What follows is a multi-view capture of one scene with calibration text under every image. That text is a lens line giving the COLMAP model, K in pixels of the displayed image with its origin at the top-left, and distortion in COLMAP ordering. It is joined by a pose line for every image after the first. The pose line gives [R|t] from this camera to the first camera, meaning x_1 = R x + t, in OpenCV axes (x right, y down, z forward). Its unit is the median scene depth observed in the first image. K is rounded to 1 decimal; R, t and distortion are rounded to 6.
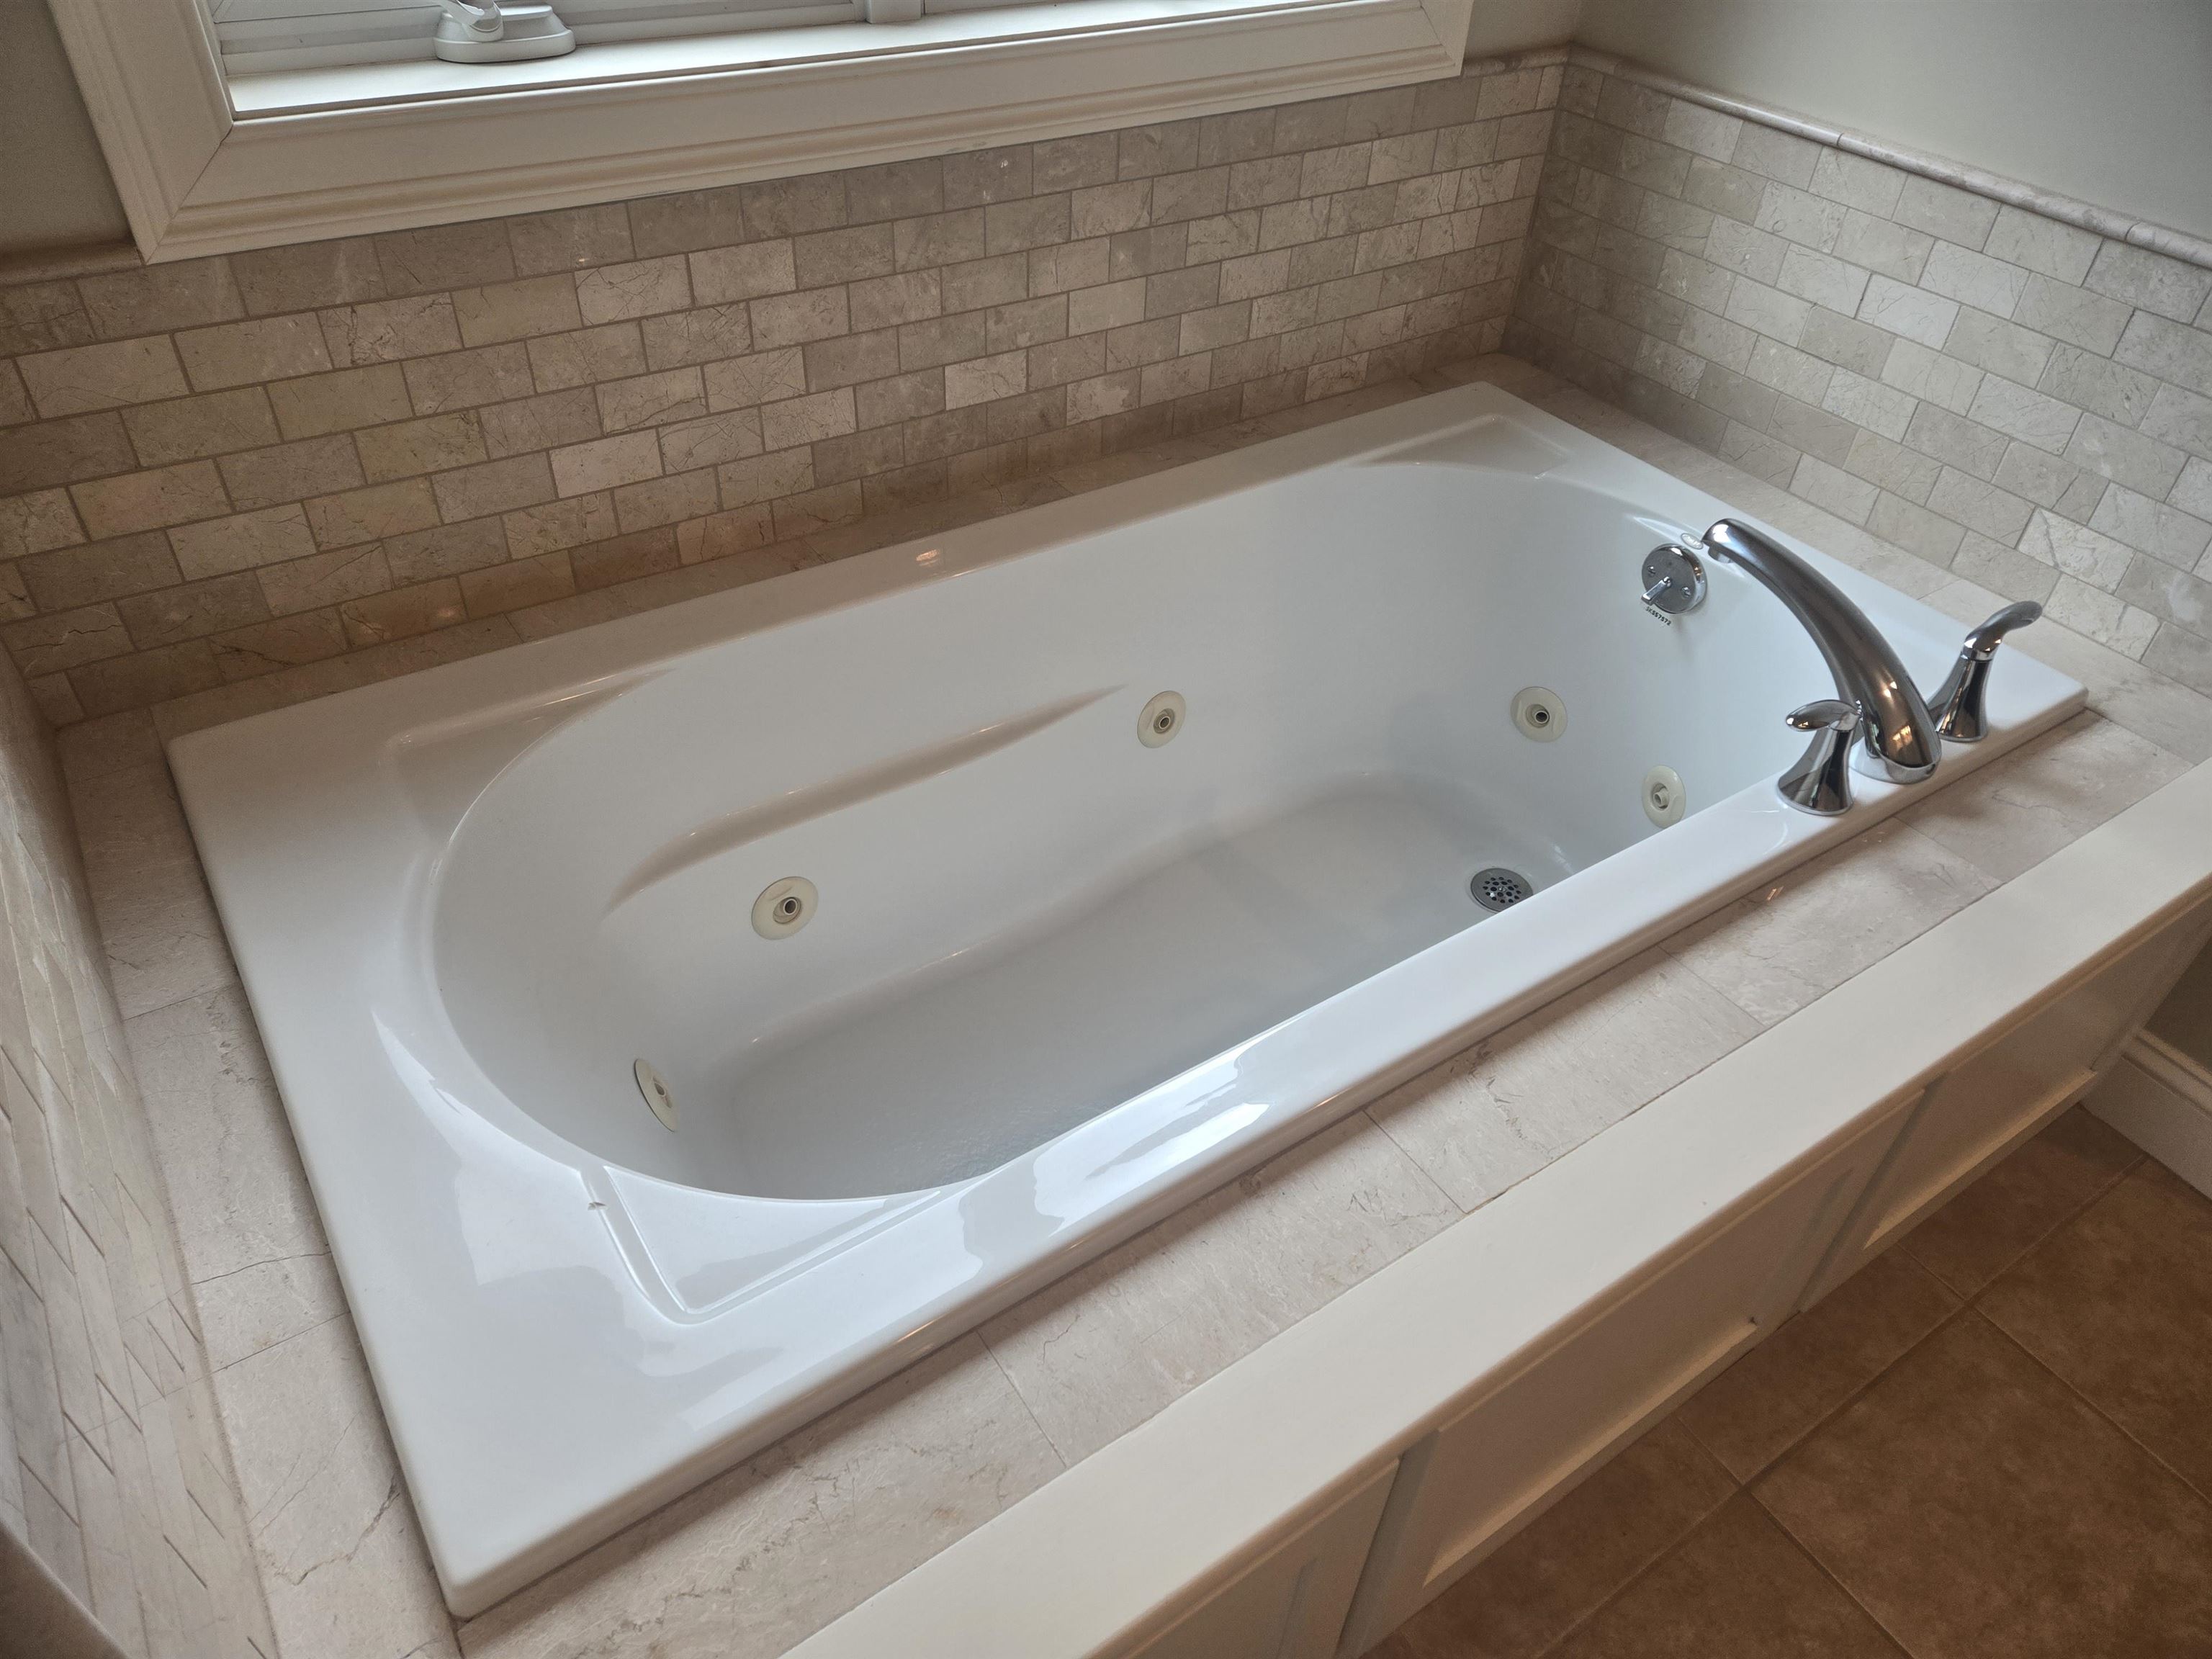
lens RADIAL K [[1477.5, 0, 1109.8], [0, 1477.5, 813.6], [0, 0, 1]] dist [0.076783, -0.062300]
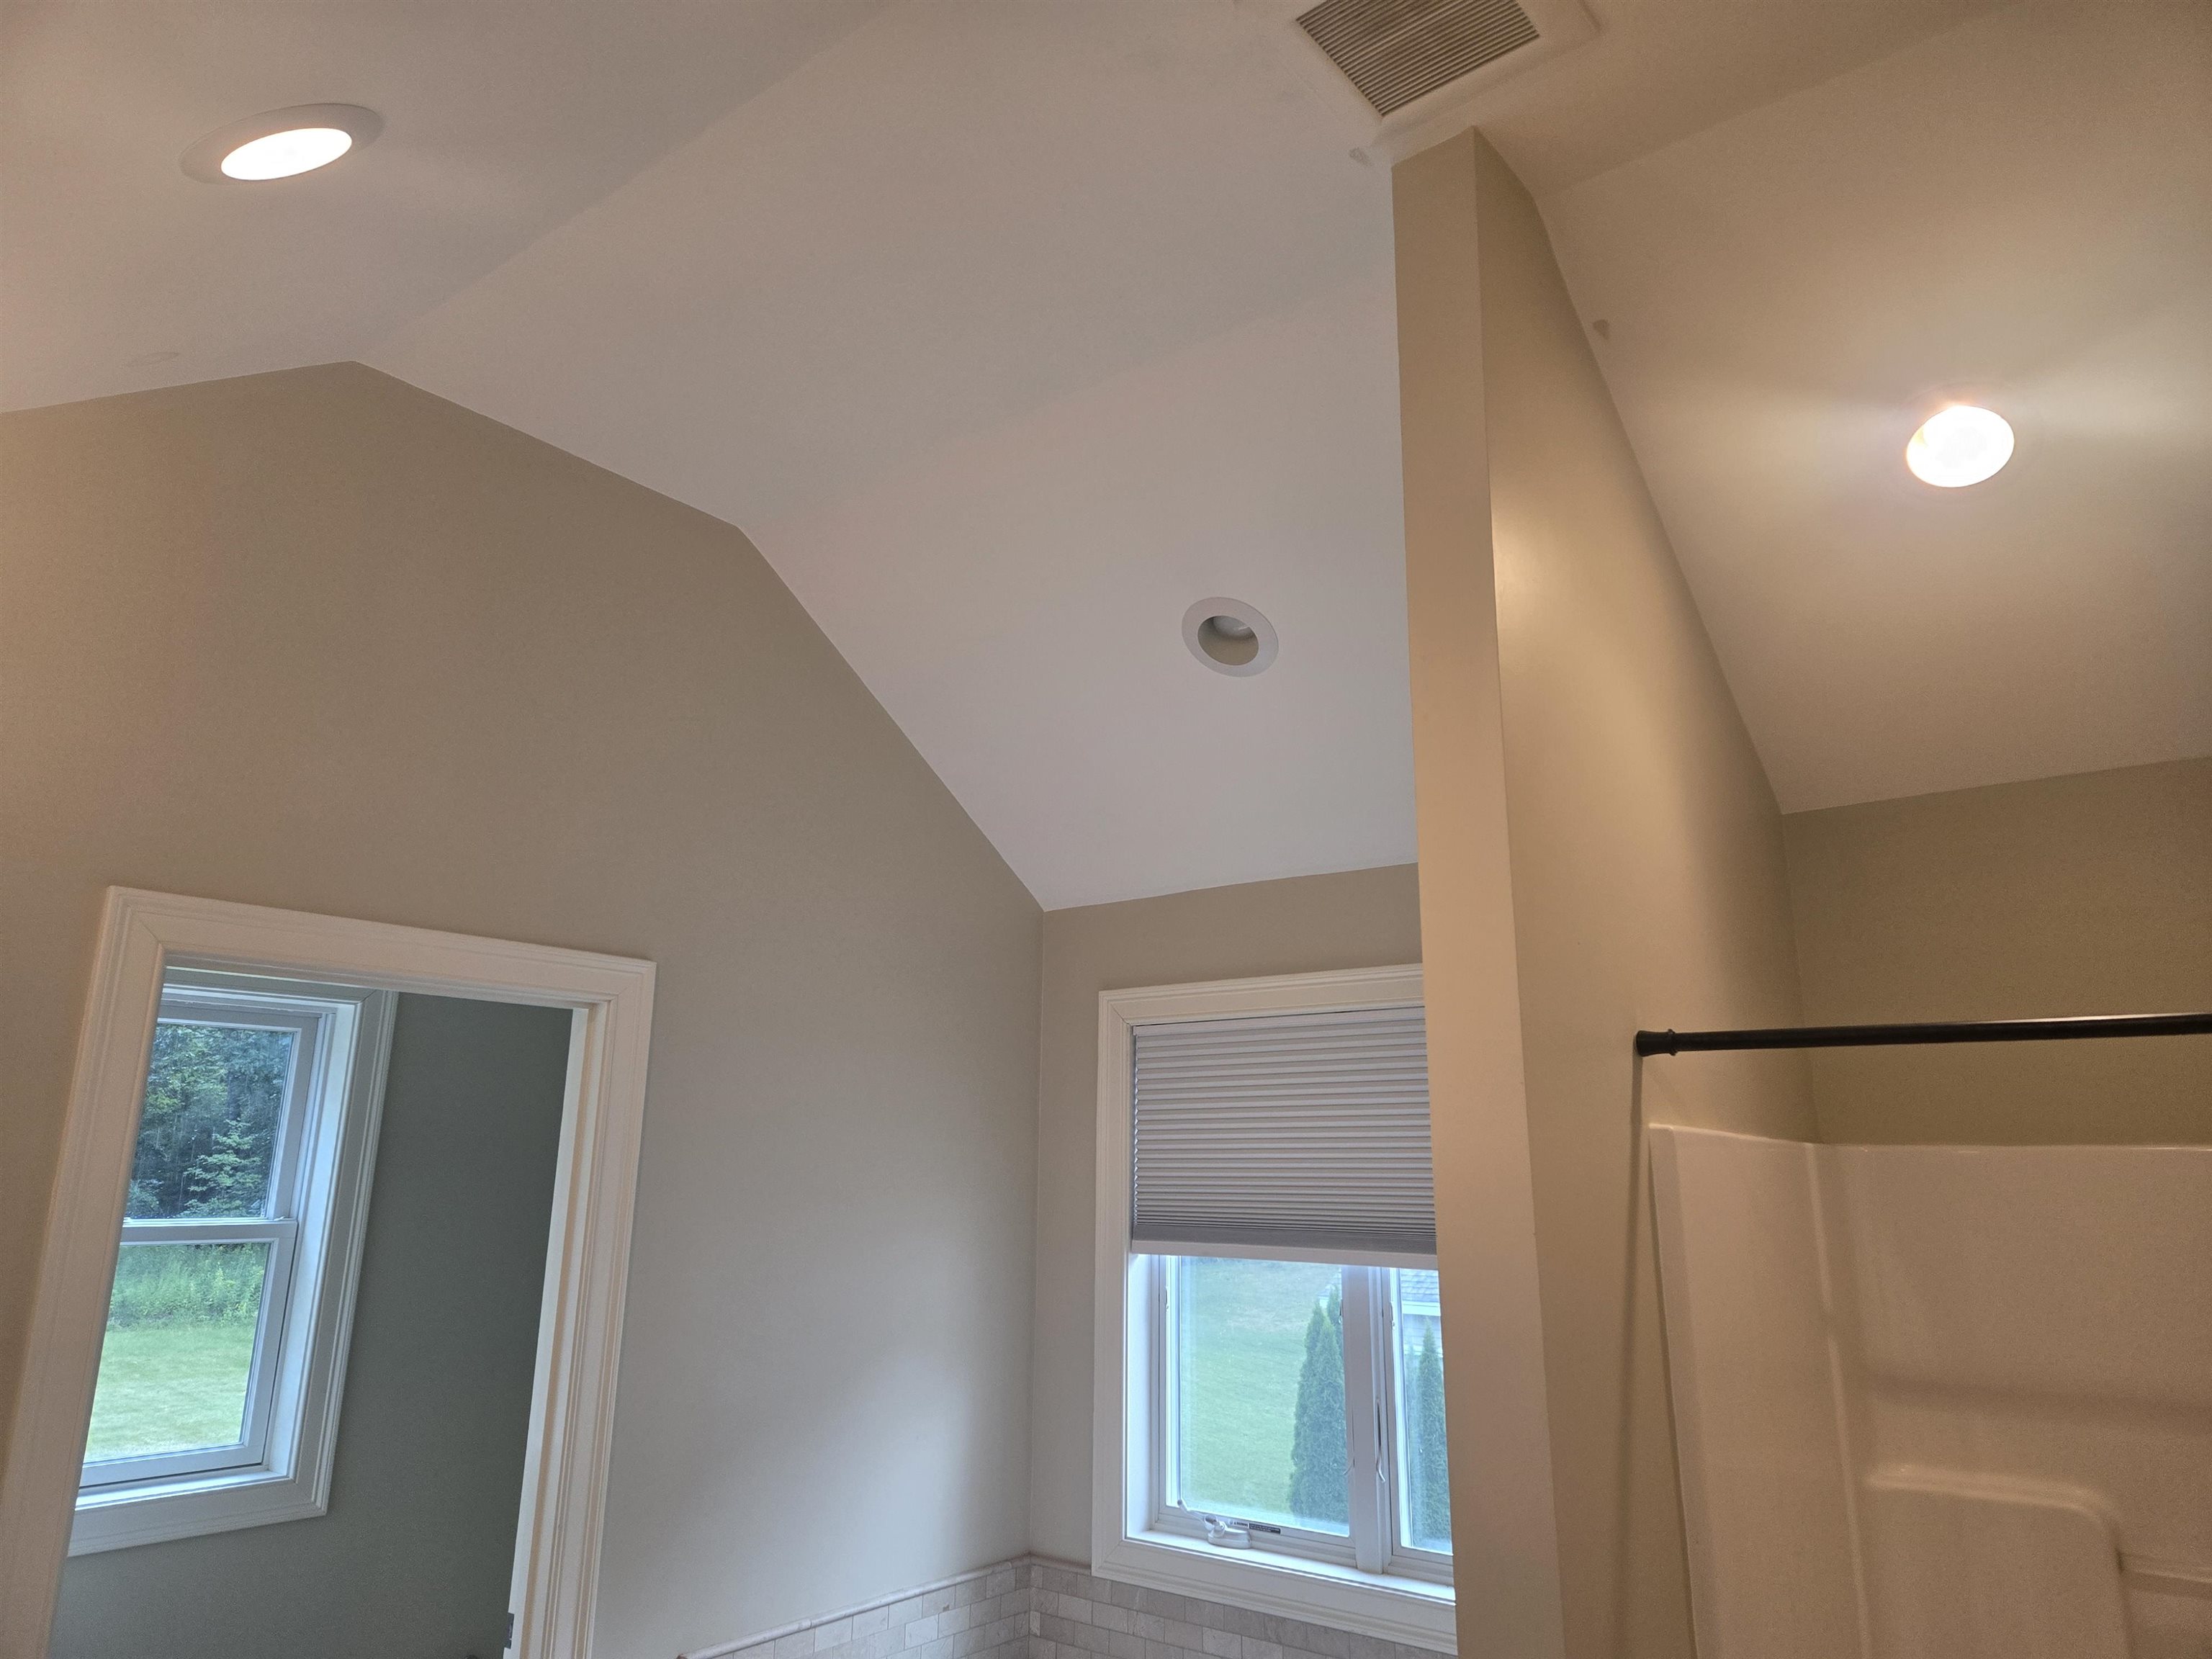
lens RADIAL K [[1477.5, 0, 1109.8], [0, 1477.5, 813.6], [0, 0, 1]] dist [0.076783, -0.062300]
pose [[0.295945, -0.276824, -0.914213, 2.073640], [-0.604559, 0.686717, -0.403644, -0.166586], [0.739543, 0.672152, 0.035874, -0.117254]]
